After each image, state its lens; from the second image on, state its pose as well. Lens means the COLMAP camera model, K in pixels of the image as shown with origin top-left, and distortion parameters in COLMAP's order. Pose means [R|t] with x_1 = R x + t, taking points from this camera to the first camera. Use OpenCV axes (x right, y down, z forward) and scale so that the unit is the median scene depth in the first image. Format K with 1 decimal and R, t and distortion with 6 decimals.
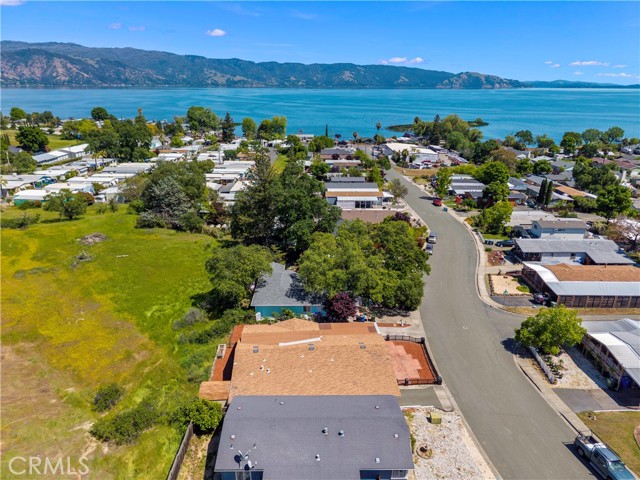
lens RADIAL K [[426.5, 0, 320.0], [0, 426.5, 240.0], [0, 0, 1]] dist [0.041777, -0.044101]
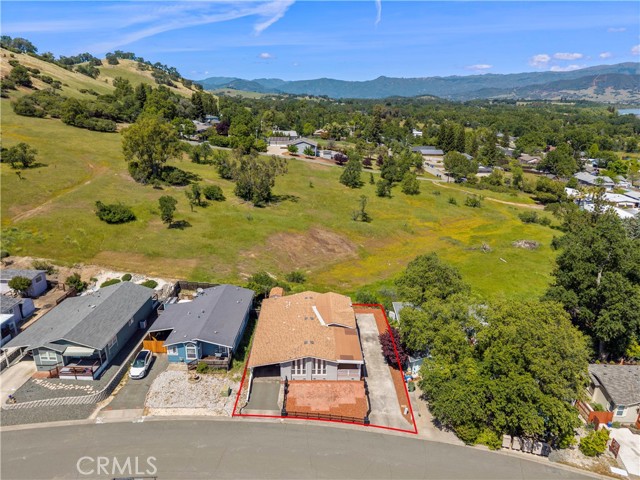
lens RADIAL K [[426.5, 0, 320.0], [0, 426.5, 240.0], [0, 0, 1]] dist [0.041777, -0.044101]
pose [[-0.042271, 0.307836, -0.950500, 0.749317], [-0.354052, 0.884998, 0.302367, -0.225536], [0.934270, 0.349308, 0.071580, 0.629058]]
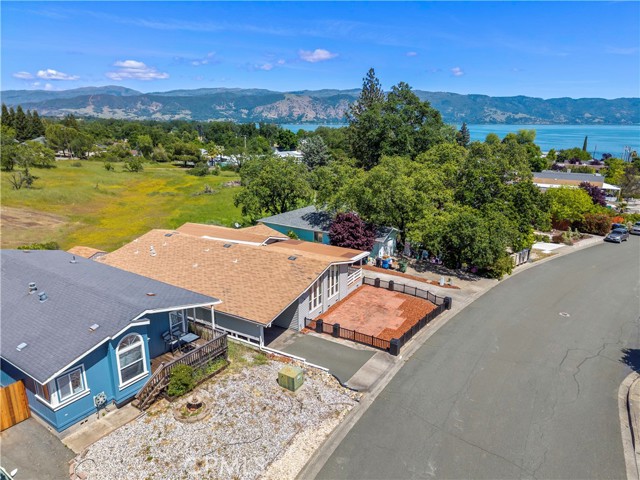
lens RADIAL K [[426.5, 0, 320.0], [0, 426.5, 240.0], [0, 0, 1]] dist [0.041777, -0.044101]
pose [[0.825613, 0.146487, -0.544890, 0.329630], [-0.190763, 0.981312, -0.025230, 0.169091], [0.531011, 0.124775, 0.838128, 0.374728]]
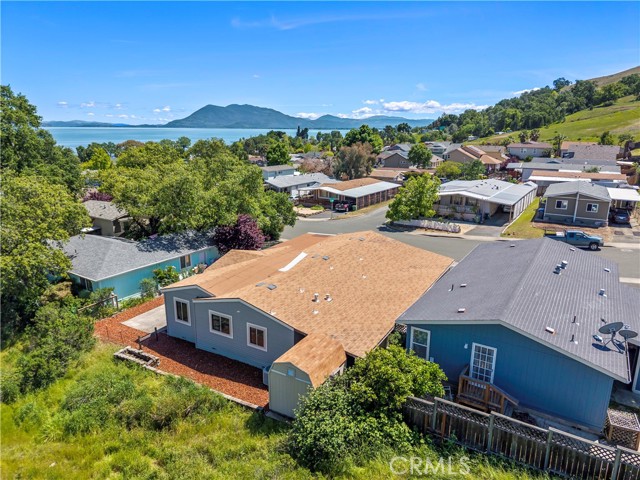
lens RADIAL K [[426.5, 0, 320.0], [0, 426.5, 240.0], [0, 0, 1]] dist [0.041777, -0.044101]
pose [[0.555652, -0.216767, 0.802660, -0.359719], [0.284274, 0.956763, 0.061591, 0.137448], [-0.781306, 0.193952, 0.593249, 0.464964]]
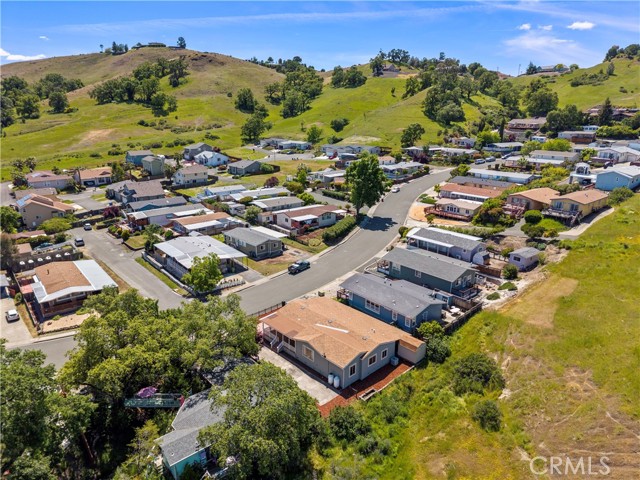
lens RADIAL K [[426.5, 0, 320.0], [0, 426.5, 240.0], [0, 0, 1]] dist [0.041777, -0.044101]
pose [[-0.637875, -0.233887, 0.733766, -0.616495], [0.252917, 0.836309, 0.486437, -0.403340], [-0.727426, 0.495868, -0.474306, 1.084533]]
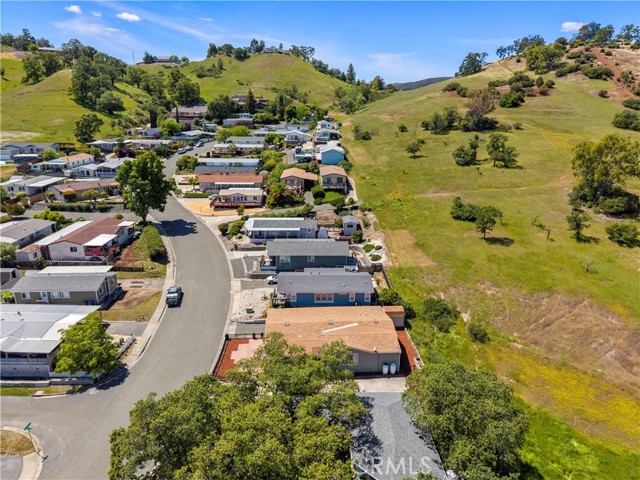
lens RADIAL K [[426.5, 0, 320.0], [0, 426.5, 240.0], [0, 0, 1]] dist [0.041777, -0.044101]
pose [[-0.999826, -0.013125, -0.013233, 0.018857], [-0.018484, 0.789569, 0.613383, -0.478699], [0.002398, 0.613521, -0.789675, 1.303853]]
